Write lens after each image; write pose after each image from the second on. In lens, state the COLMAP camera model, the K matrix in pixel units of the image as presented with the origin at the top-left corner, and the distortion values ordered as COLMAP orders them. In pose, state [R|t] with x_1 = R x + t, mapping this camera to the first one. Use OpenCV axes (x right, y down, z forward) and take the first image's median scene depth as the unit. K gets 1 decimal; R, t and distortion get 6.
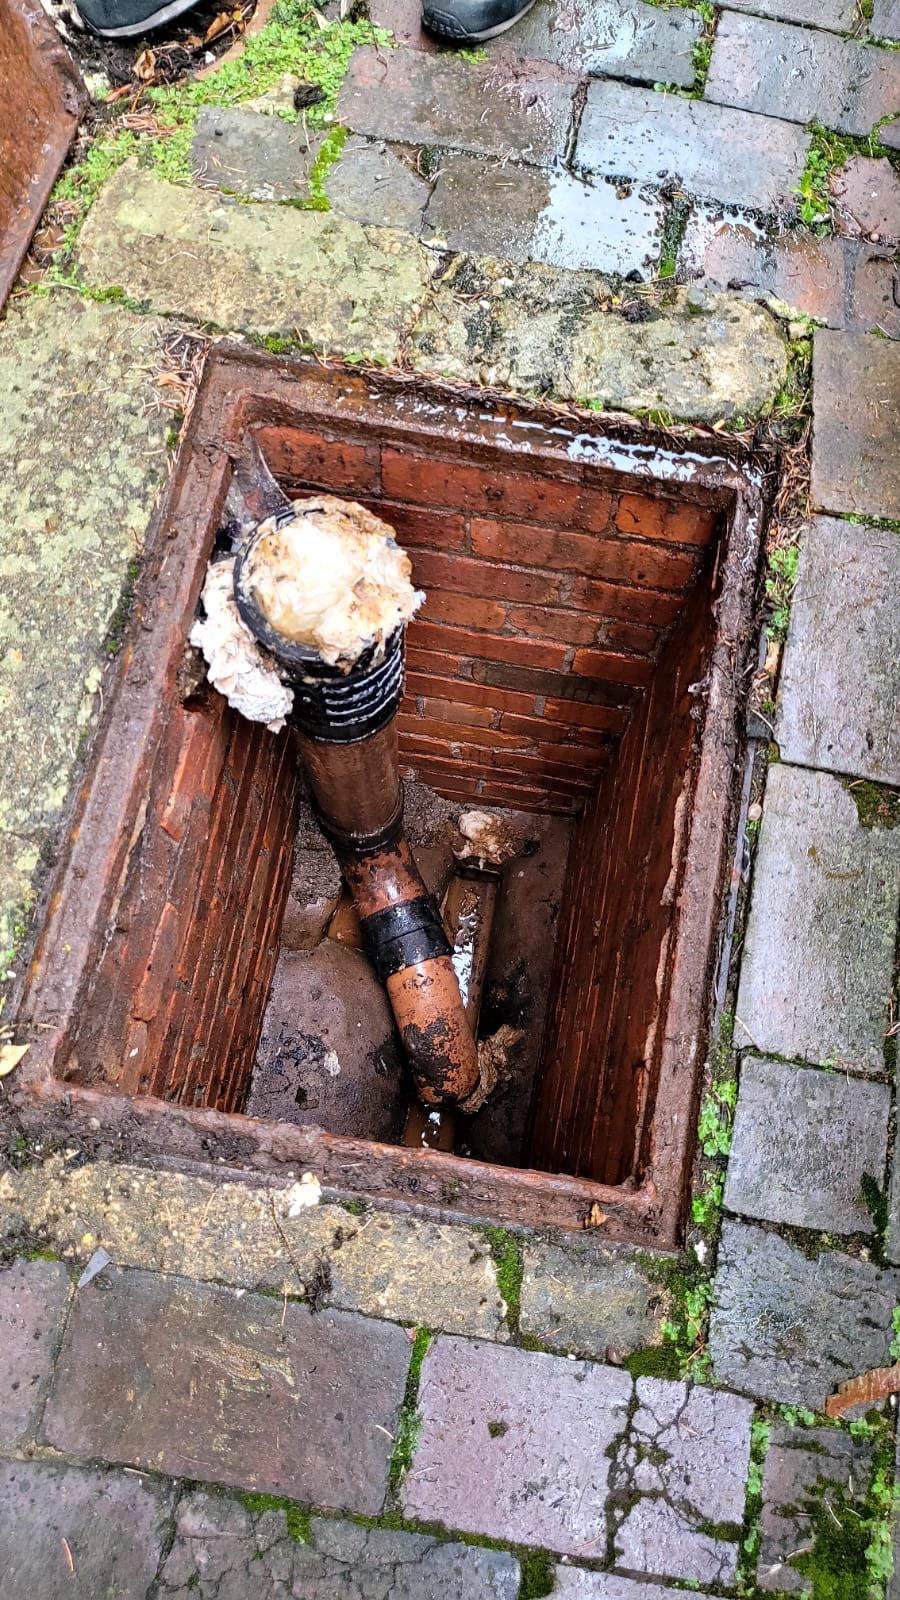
lens RADIAL K [[1135.2, 0, 470.5], [0, 1135.2, 805.7], [0, 0, 1]] dist [0.054051, -0.061710]
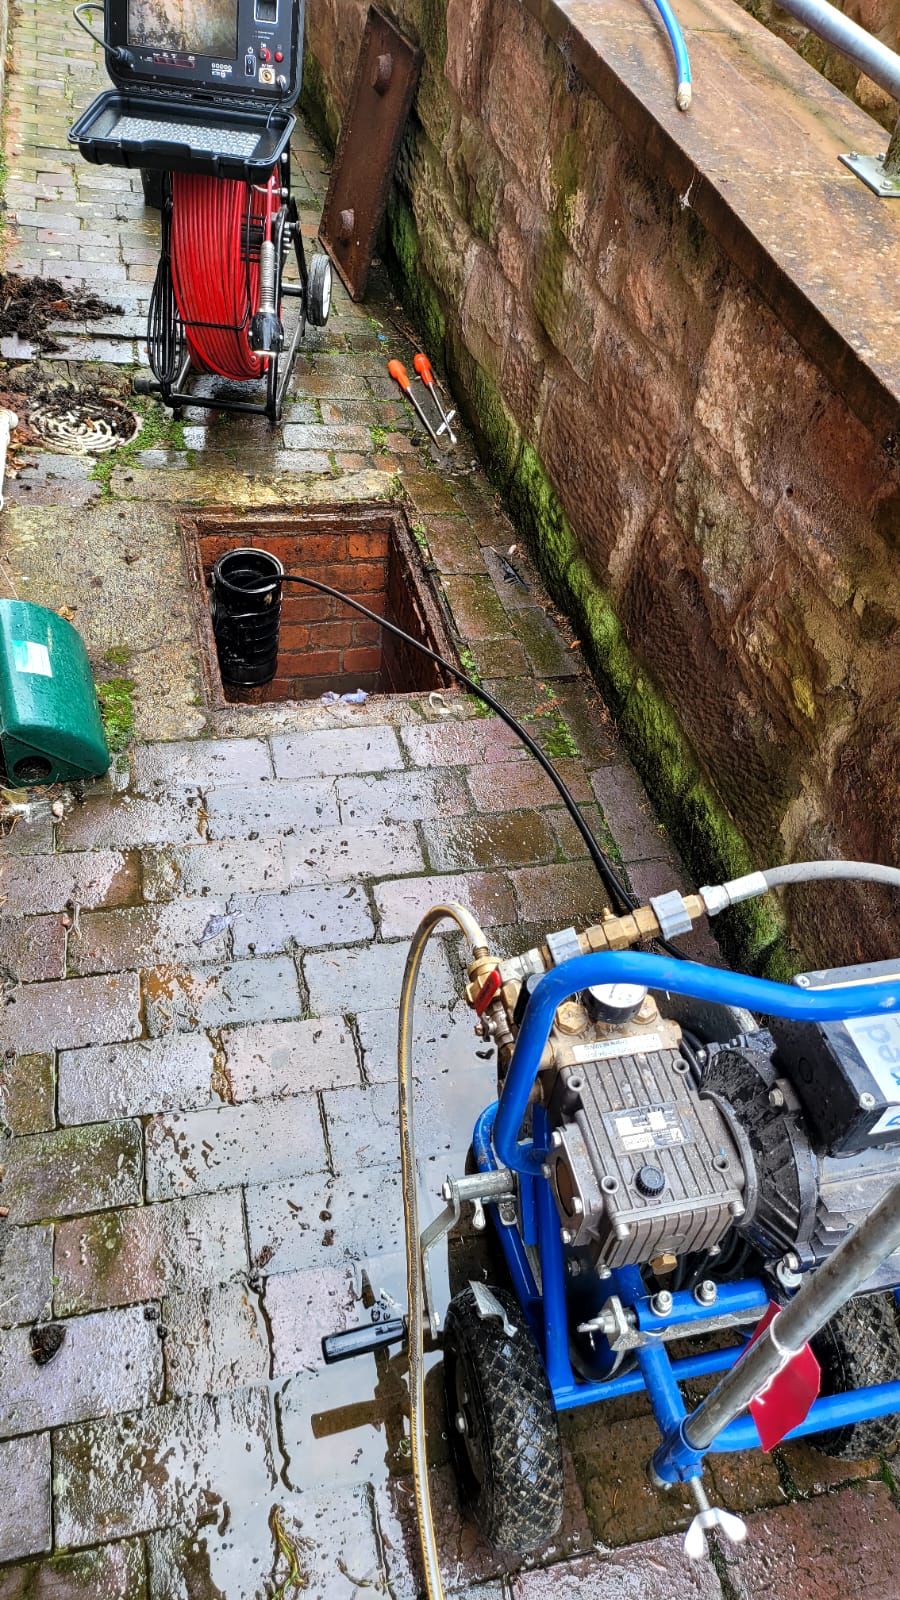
lens RADIAL K [[1135.2, 0, 467.3], [0, 1135.2, 787.4], [0, 0, 1]] dist [0.054051, -0.061710]
pose [[0.904979, -0.252472, 0.342449, -0.679645], [0.374064, 0.855644, -0.357701, 1.288868], [-0.202705, 0.451810, 0.868780, -1.059178]]
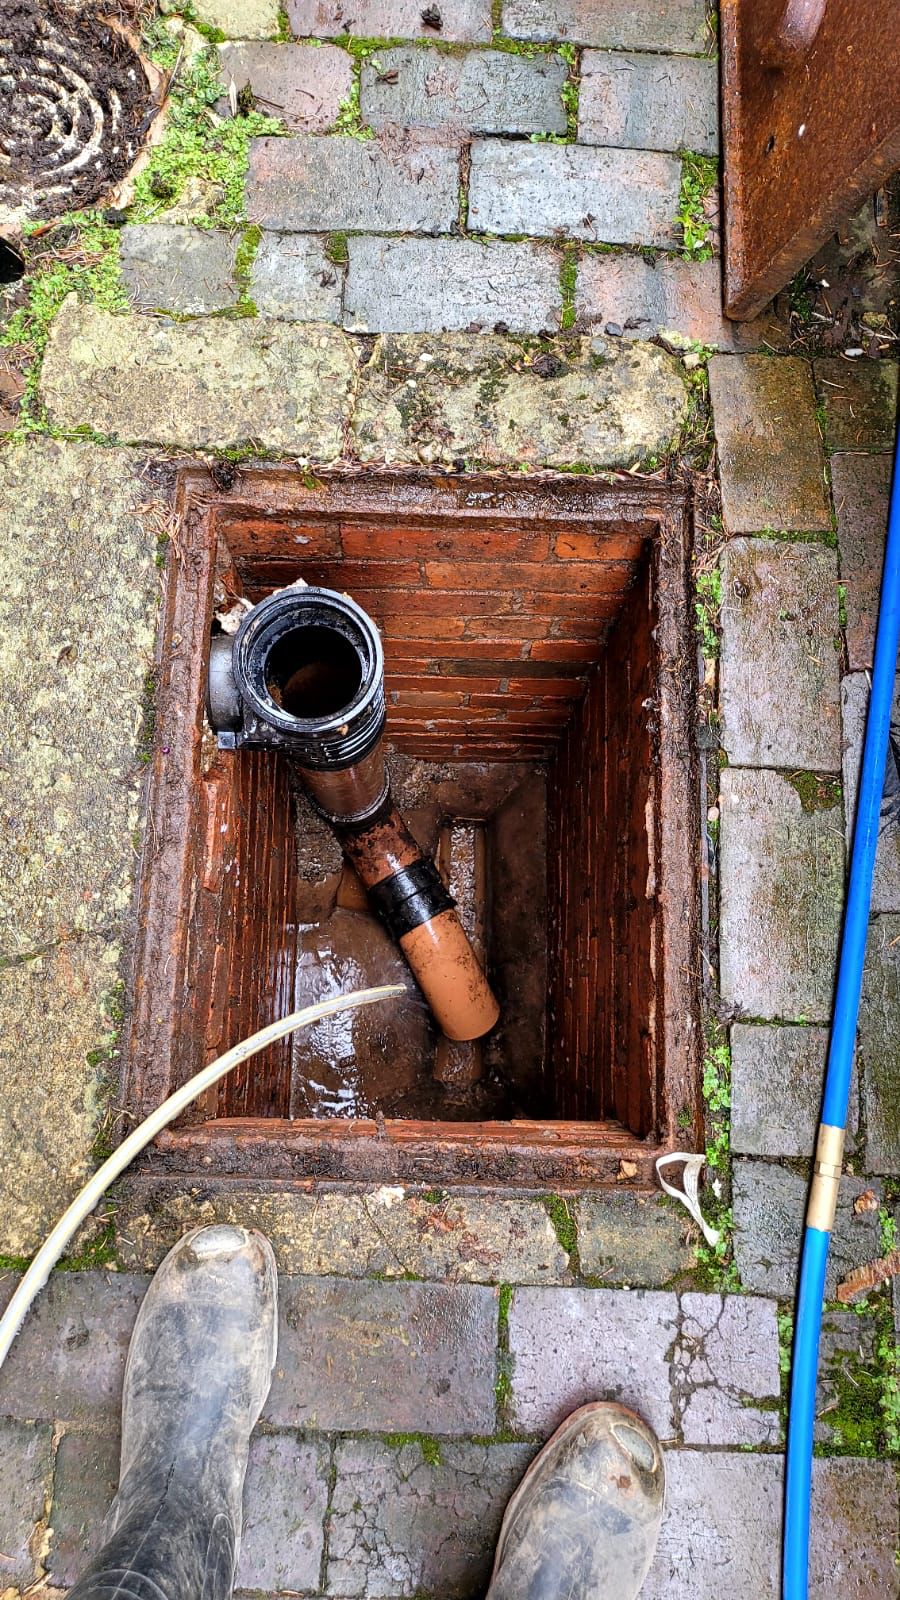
lens RADIAL K [[1135.2, 0, 443.5], [0, 1135.2, 791.0], [0, 0, 1]] dist [0.054051, -0.061710]
pose [[0.987941, -0.154832, -0.000476, -0.018481], [0.154296, 0.984257, 0.086200, -0.147345], [-0.012878, -0.085234, 0.996278, -0.146820]]
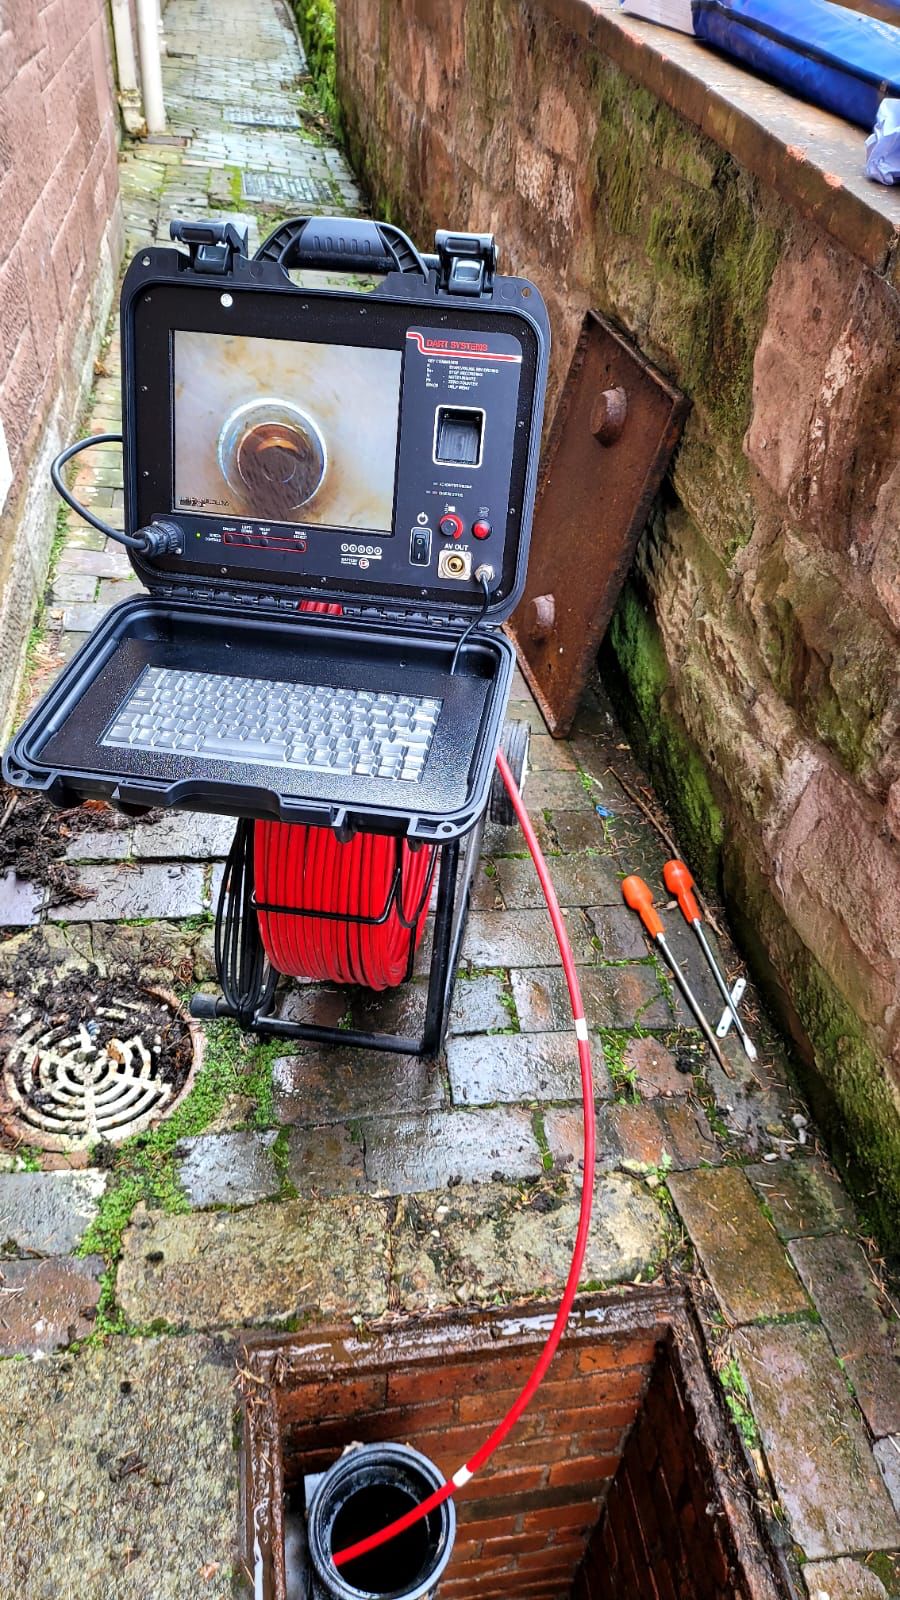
lens RADIAL K [[1135.2, 0, 464.3], [0, 1135.2, 794.3], [0, 0, 1]] dist [0.054051, -0.061710]
pose [[0.941377, -0.201950, 0.270231, -0.222226], [0.316693, 0.805050, -0.501597, -0.184748], [-0.116252, 0.557772, 0.821812, -0.390350]]
